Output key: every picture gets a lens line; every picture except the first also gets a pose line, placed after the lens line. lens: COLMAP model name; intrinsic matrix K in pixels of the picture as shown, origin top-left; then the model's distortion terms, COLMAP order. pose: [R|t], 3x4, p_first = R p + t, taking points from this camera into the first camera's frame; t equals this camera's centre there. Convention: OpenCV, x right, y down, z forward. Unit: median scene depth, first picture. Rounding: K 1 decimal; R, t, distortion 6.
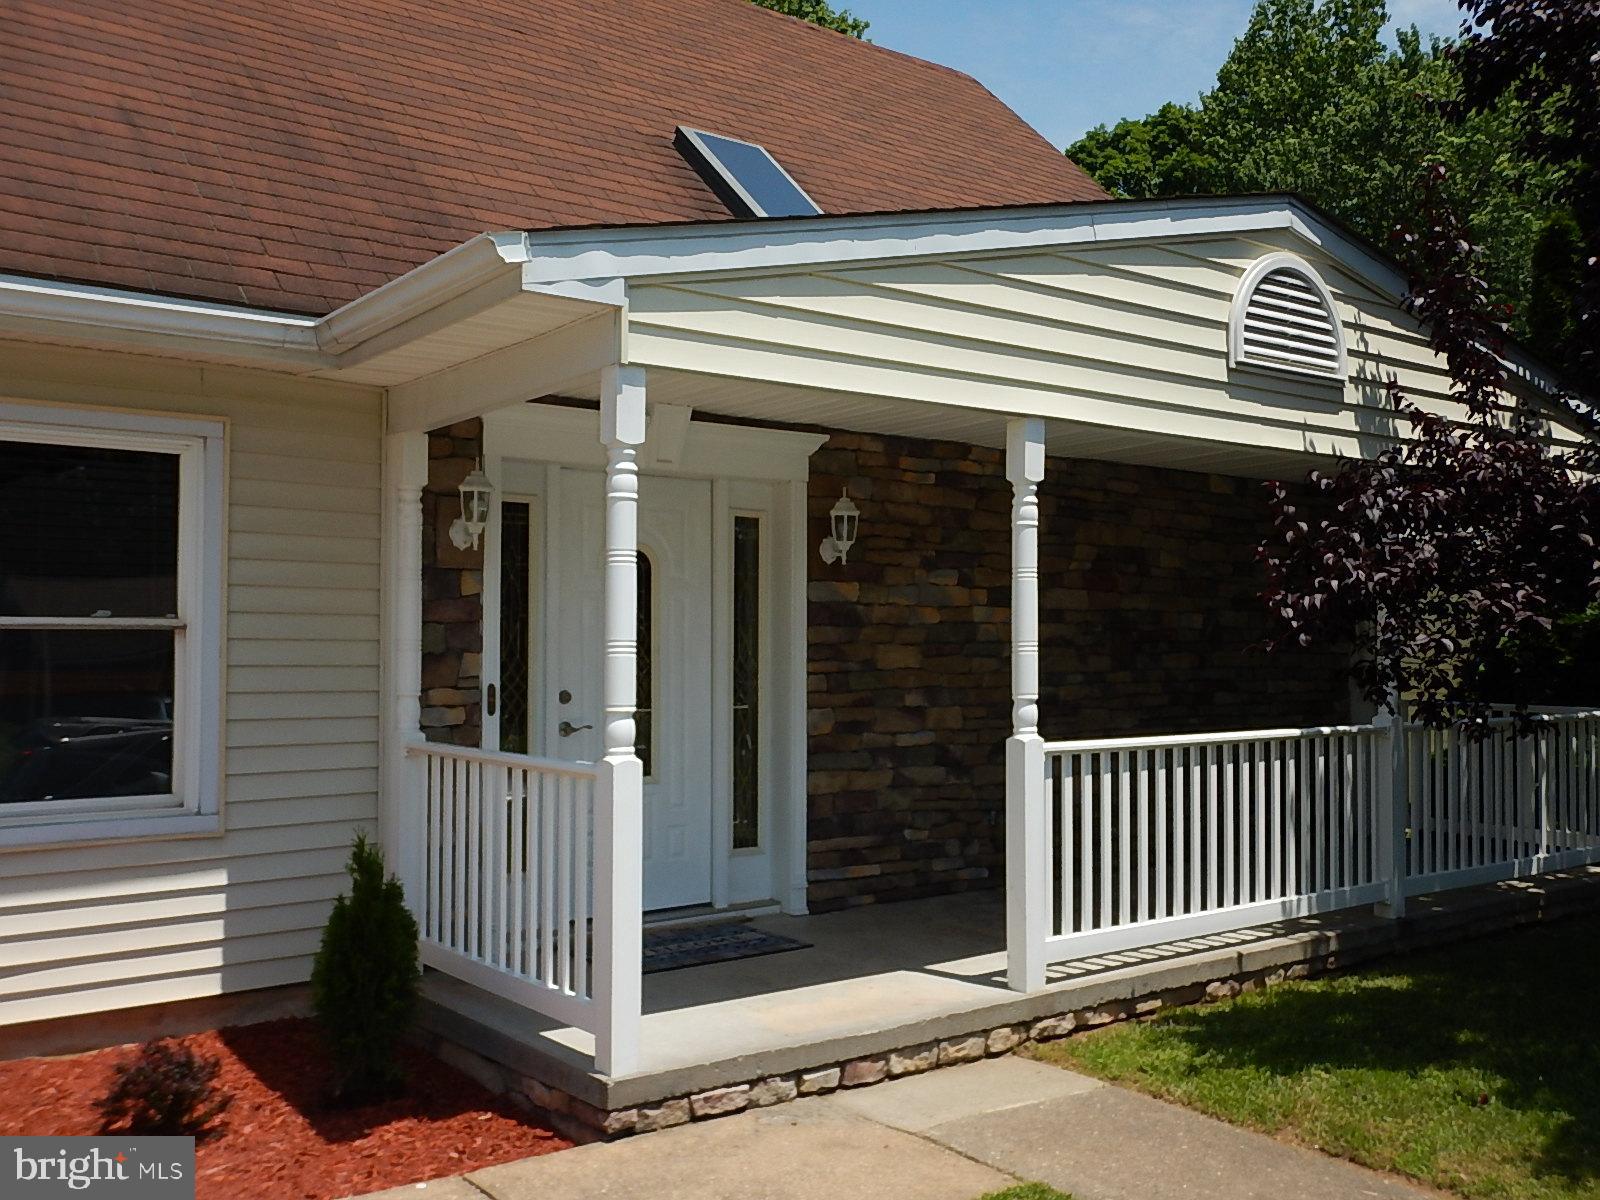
lens RADIAL K [[1506.4, 0, 823.2], [0, 1506.4, 592.0], [0, 0, 1]] dist [0.019524, 0.000000]
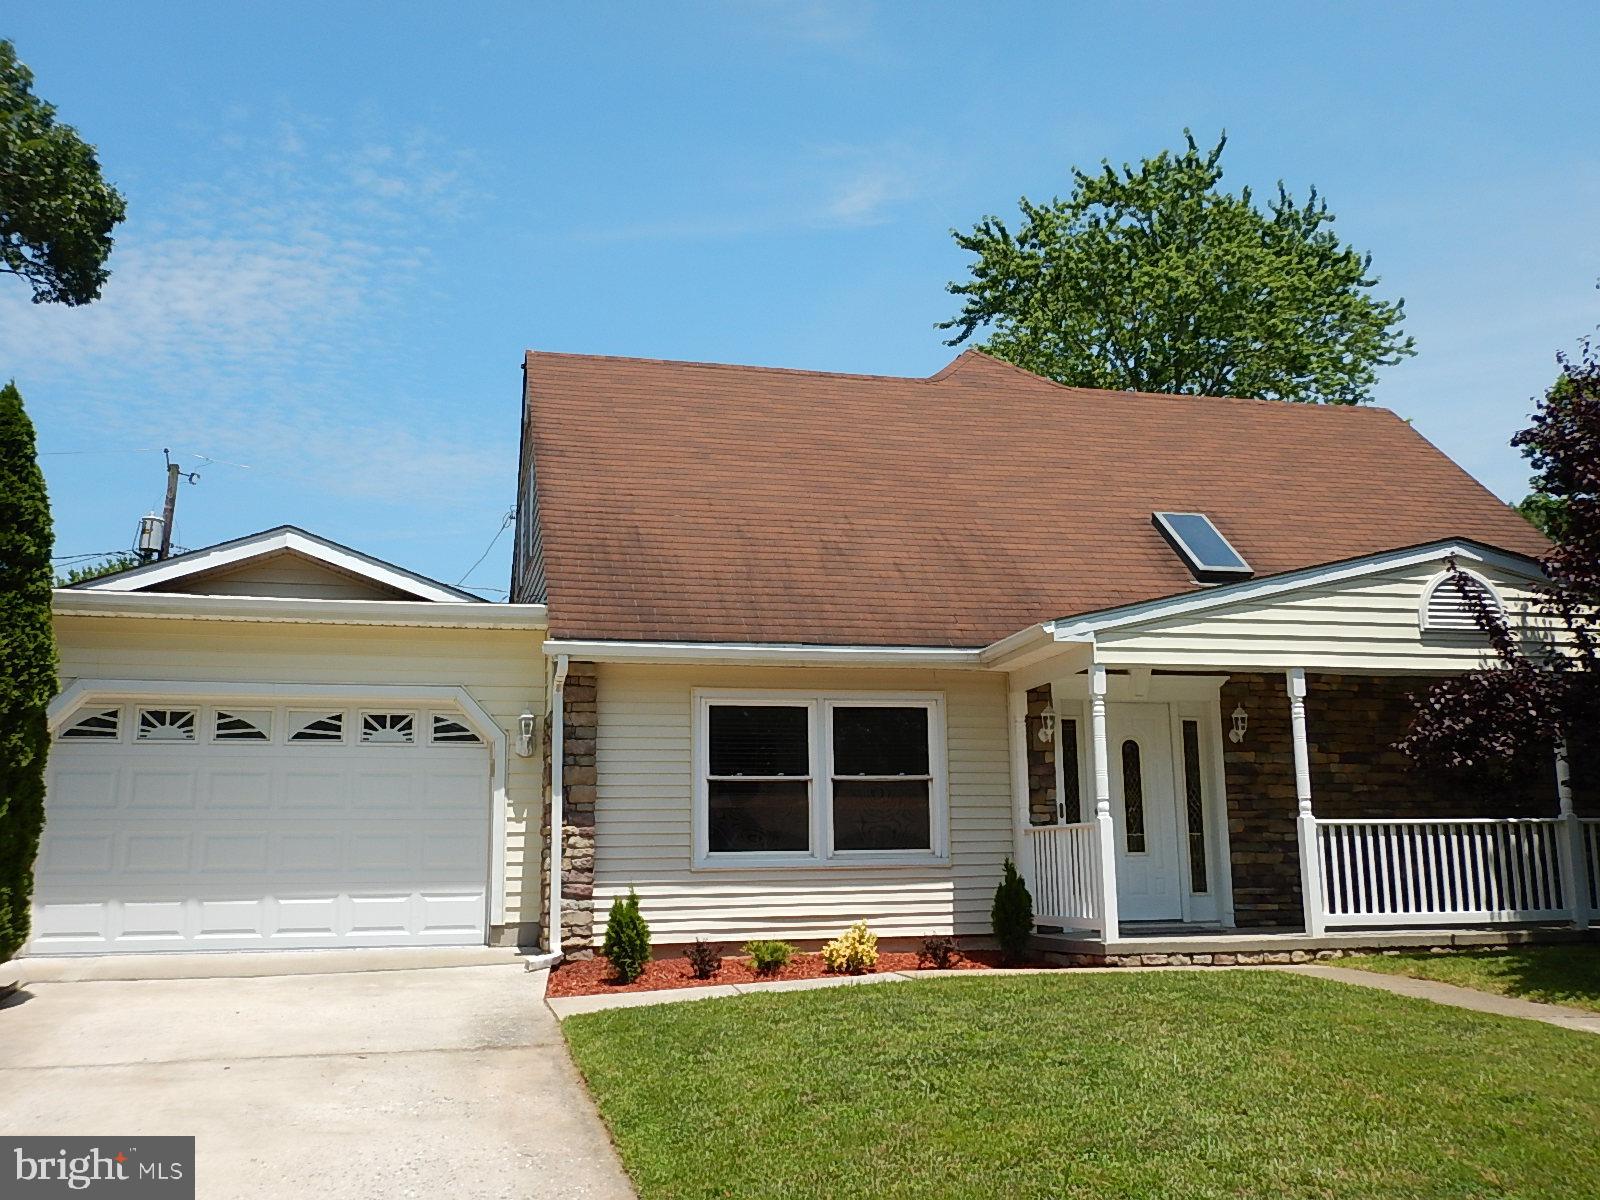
lens RADIAL K [[1506.4, 0, 802.6], [0, 1506.4, 603.5], [0, 0, 1]] dist [0.019524, 0.000000]
pose [[0.910861, -0.087220, -0.403391, 0.342294], [0.030834, 0.989064, -0.144229, 0.077368], [0.411559, 0.118934, 0.903590, -1.152408]]
